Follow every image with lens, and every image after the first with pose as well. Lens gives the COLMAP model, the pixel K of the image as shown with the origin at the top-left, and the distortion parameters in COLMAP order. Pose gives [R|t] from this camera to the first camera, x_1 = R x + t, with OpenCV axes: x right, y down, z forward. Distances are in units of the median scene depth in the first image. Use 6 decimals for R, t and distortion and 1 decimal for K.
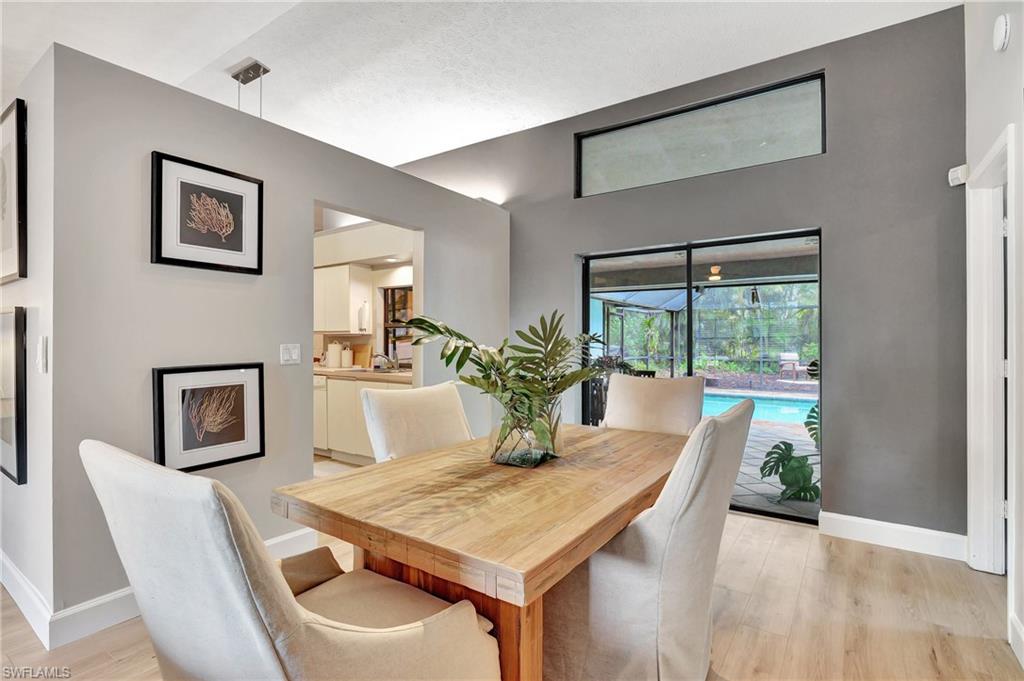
lens RADIAL K [[495.9, 0, 507.3], [0, 495.9, 337.0], [0, 0, 1]] dist [-0.001226, -0.000125]
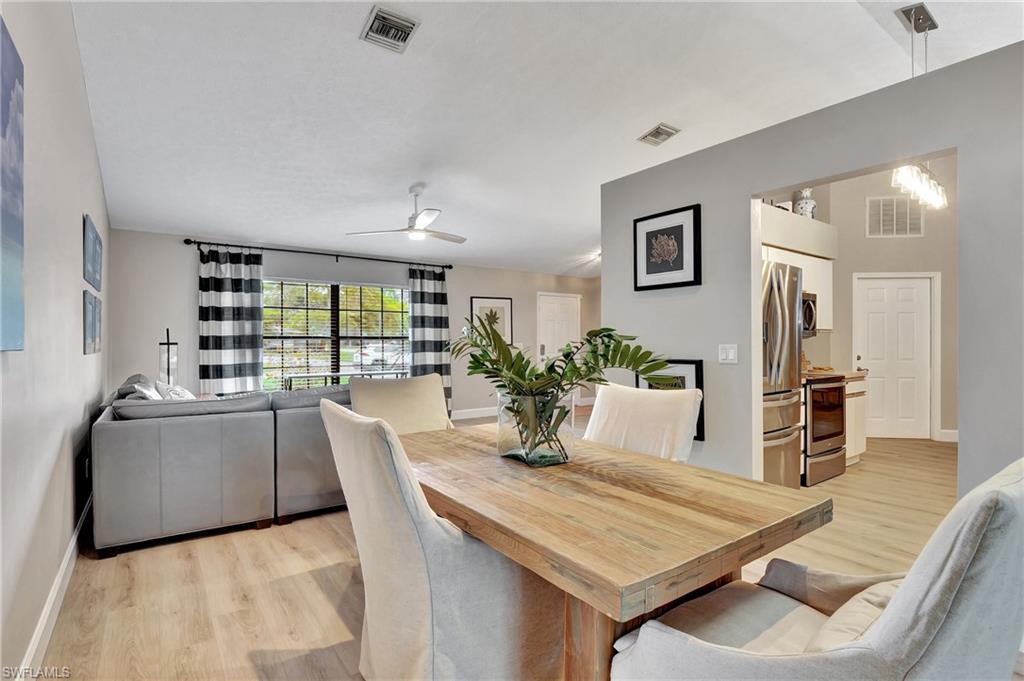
lens RADIAL K [[495.9, 0, 508.1], [0, 495.9, 345.2], [0, 0, 1]] dist [-0.001226, -0.000125]
pose [[-0.323884, 0.009757, -0.946047, 0.795284], [0.010288, 0.999924, 0.006790, 0.004509], [0.946041, -0.007534, -0.323960, 1.000620]]
